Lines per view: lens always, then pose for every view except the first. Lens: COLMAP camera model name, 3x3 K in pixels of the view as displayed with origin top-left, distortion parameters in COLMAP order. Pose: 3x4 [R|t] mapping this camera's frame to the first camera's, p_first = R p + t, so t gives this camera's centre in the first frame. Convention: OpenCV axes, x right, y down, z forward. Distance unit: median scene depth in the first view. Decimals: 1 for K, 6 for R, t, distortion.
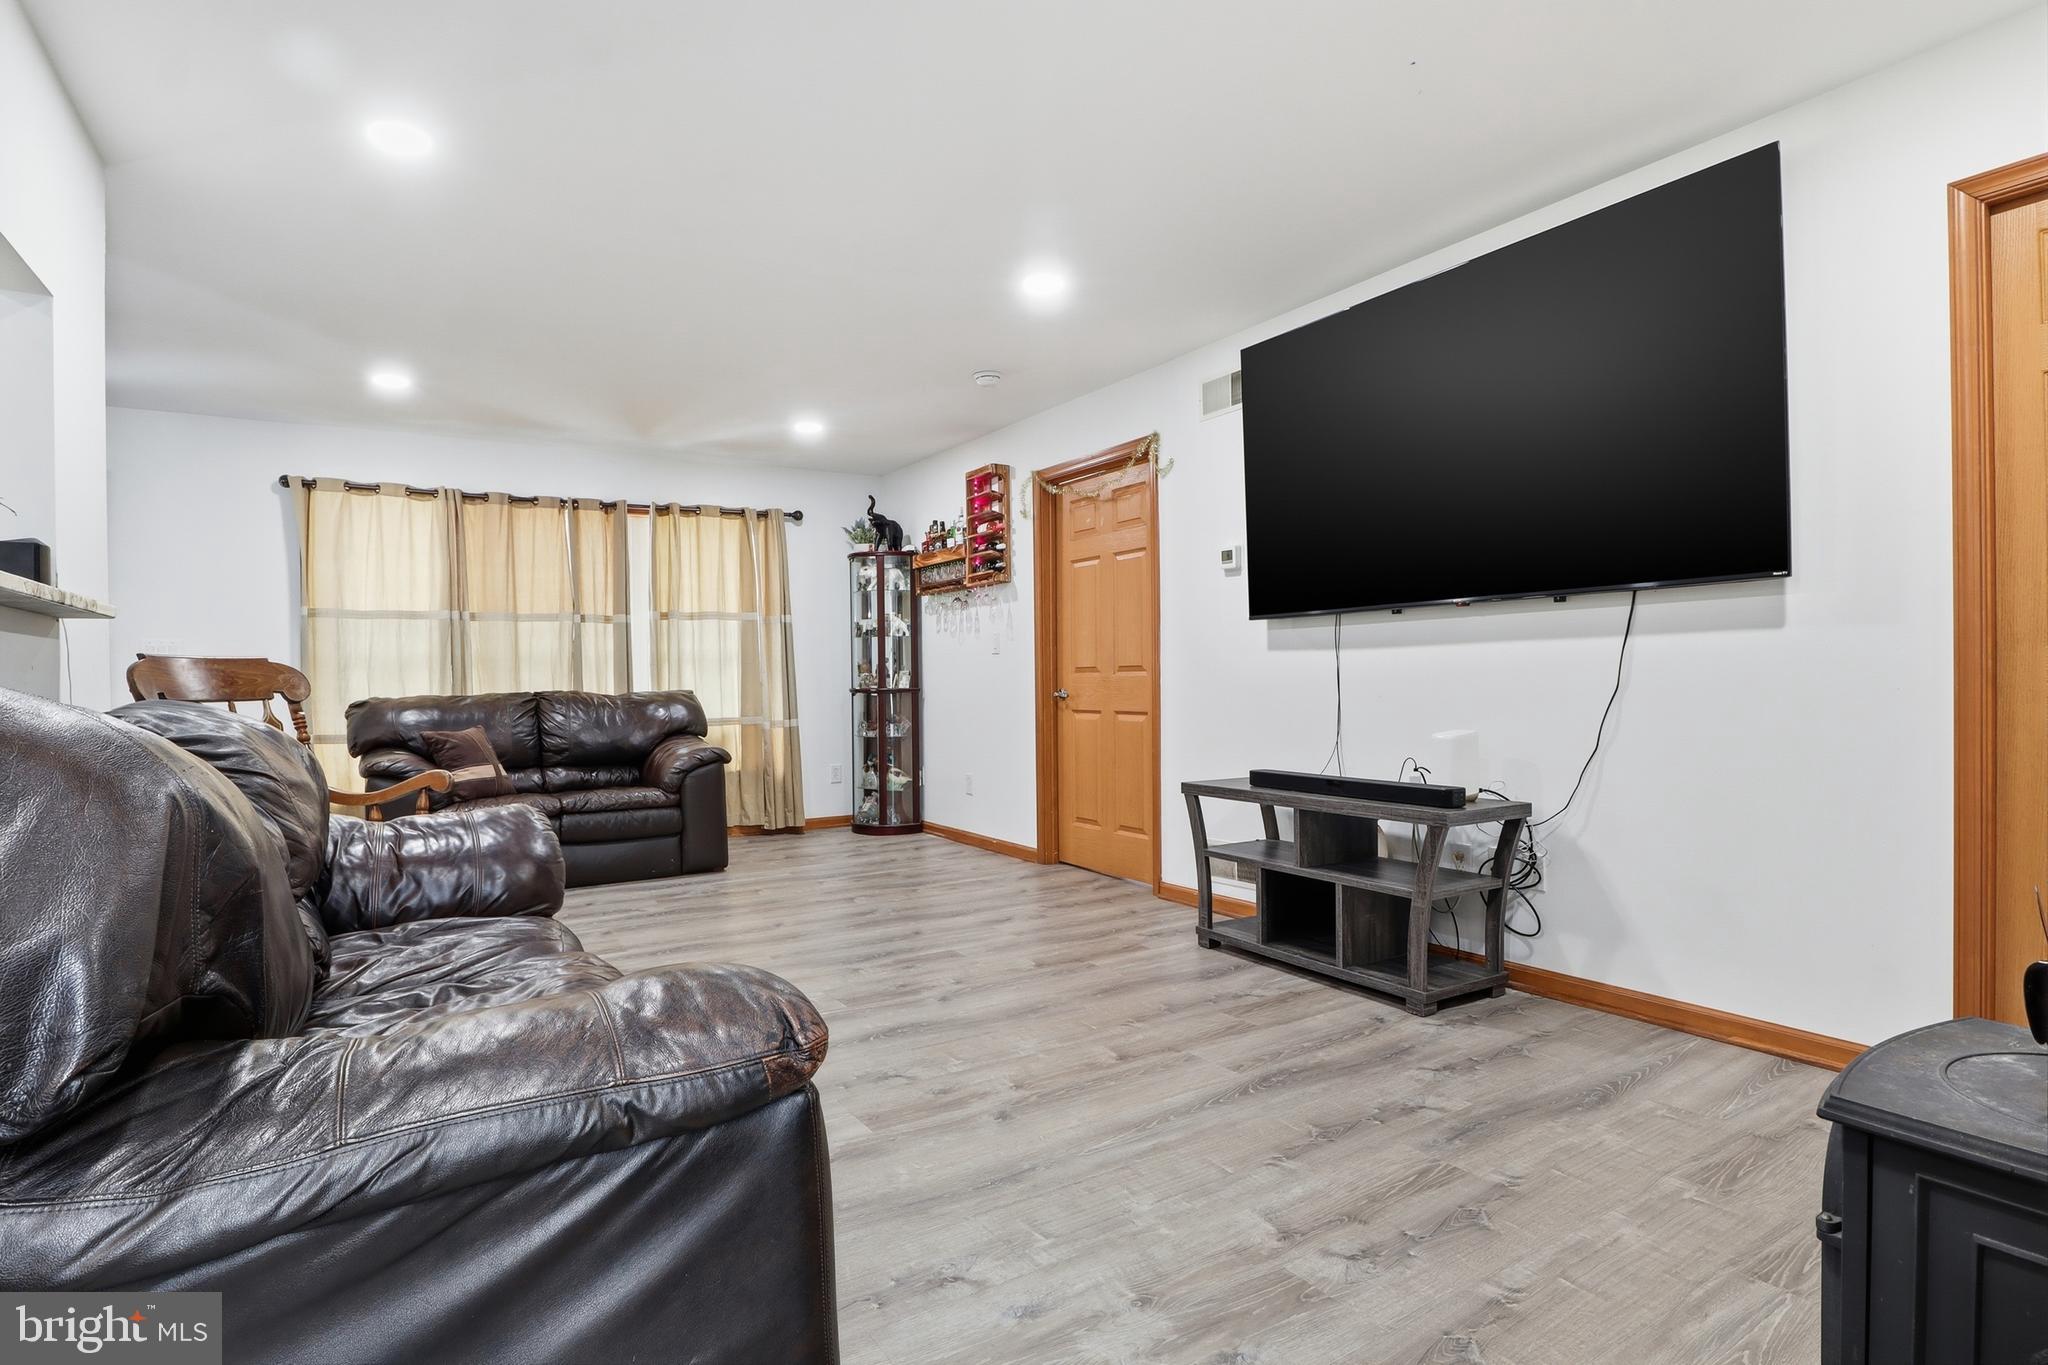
lens RADIAL K [[1026.5, 0, 1027.6], [0, 1026.5, 685.0], [0, 0, 1]] dist [-0.036152, 0.005592]
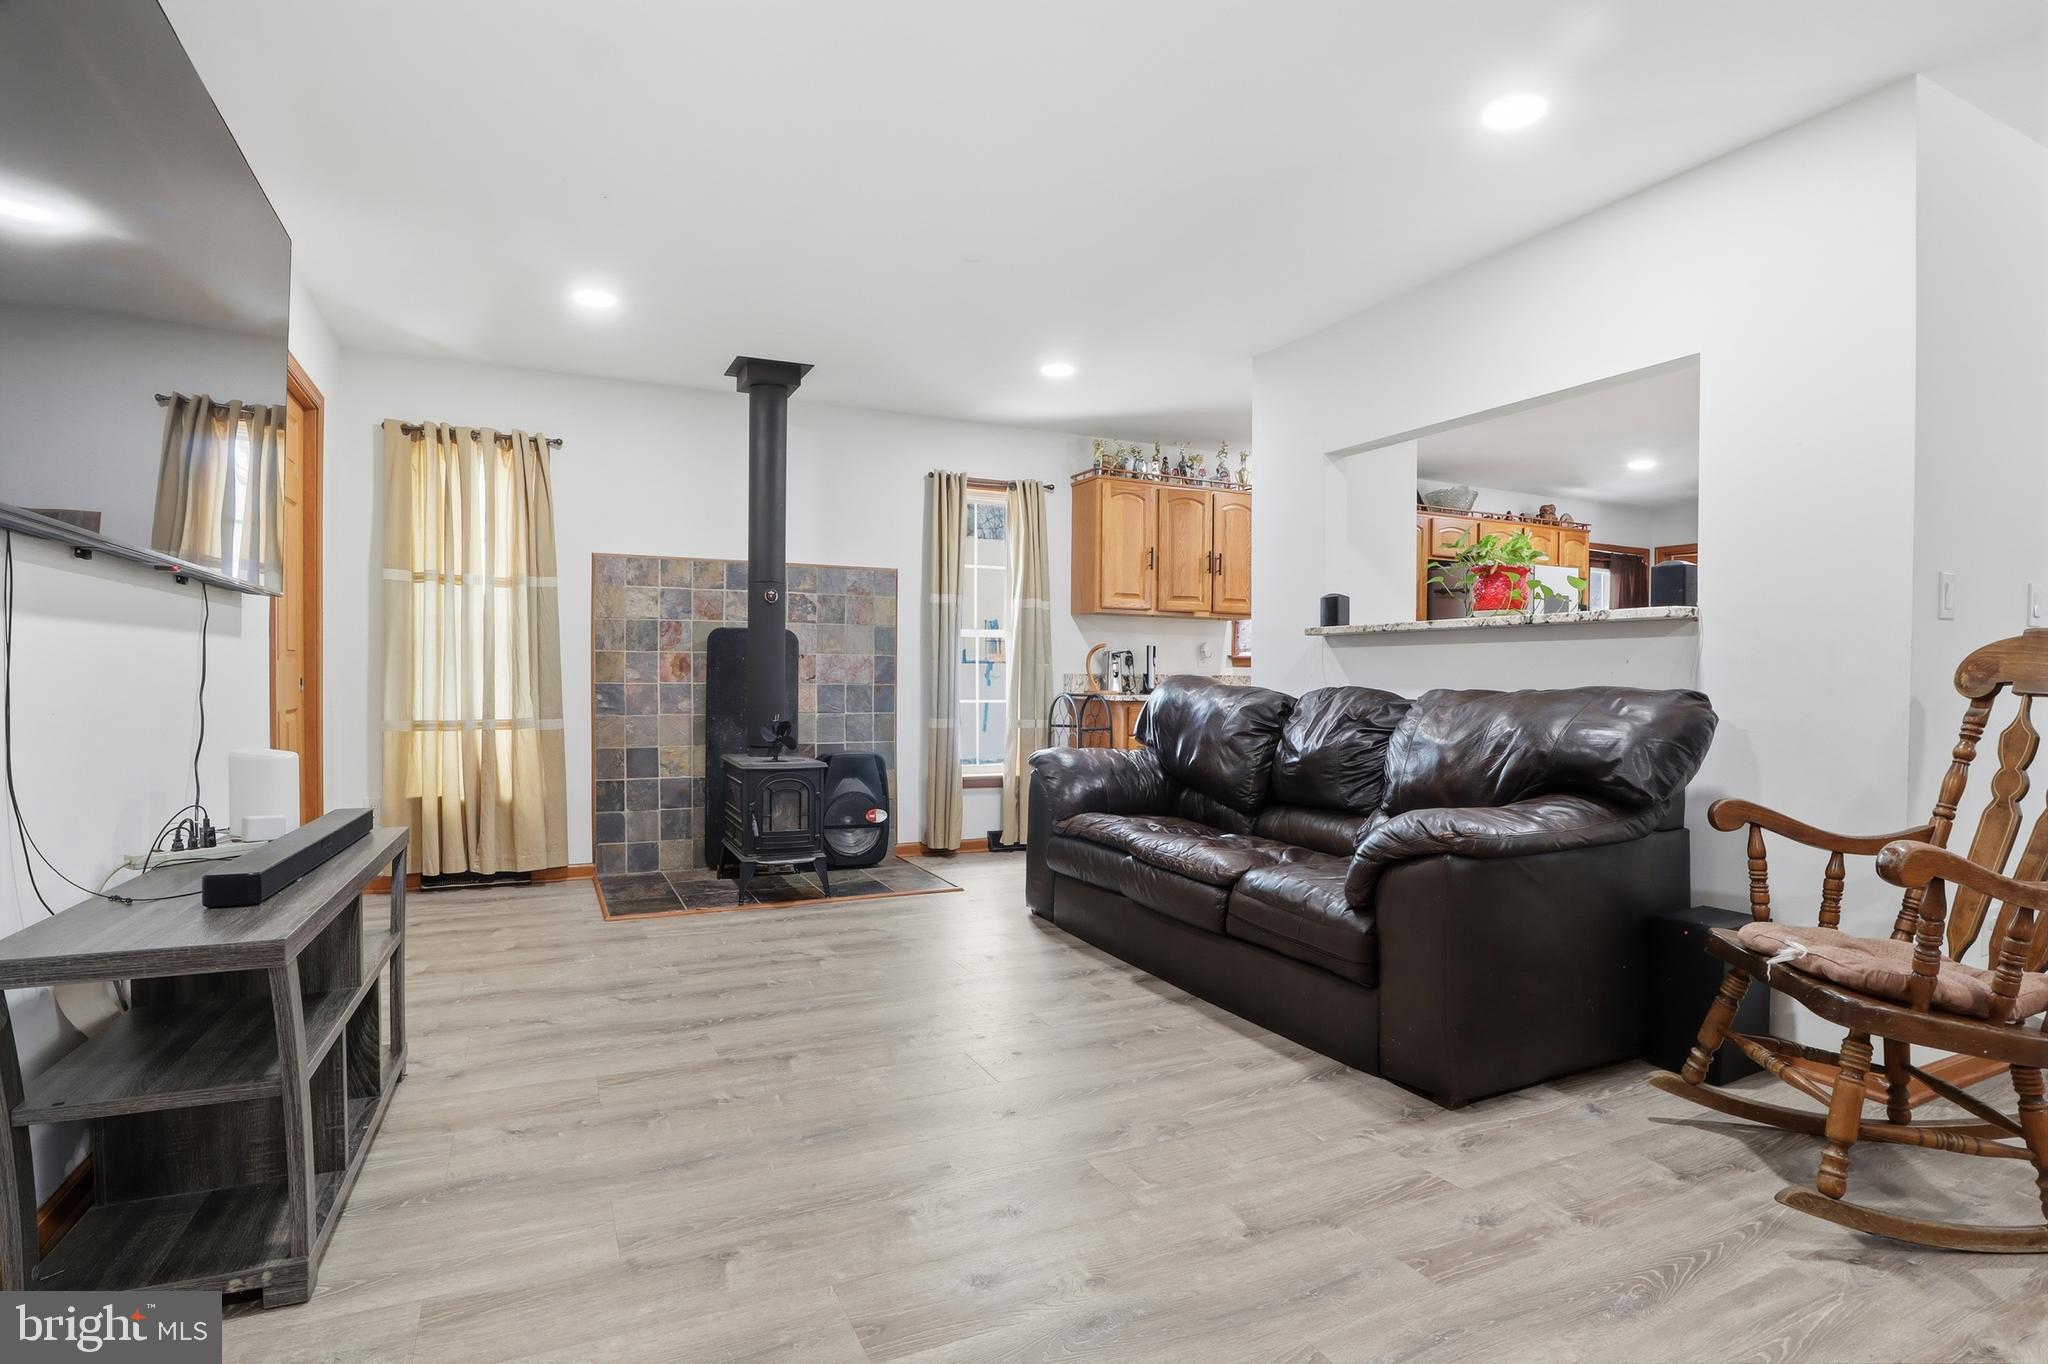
lens RADIAL K [[1026.5, 0, 1023.5], [0, 1026.5, 684.1], [0, 0, 1]] dist [-0.036152, 0.005592]
pose [[-0.992984, -0.002565, 0.118220, -0.271238], [-0.001750, 0.999974, 0.006994, -0.010989], [-0.118235, 0.006738, -0.992963, 2.091393]]
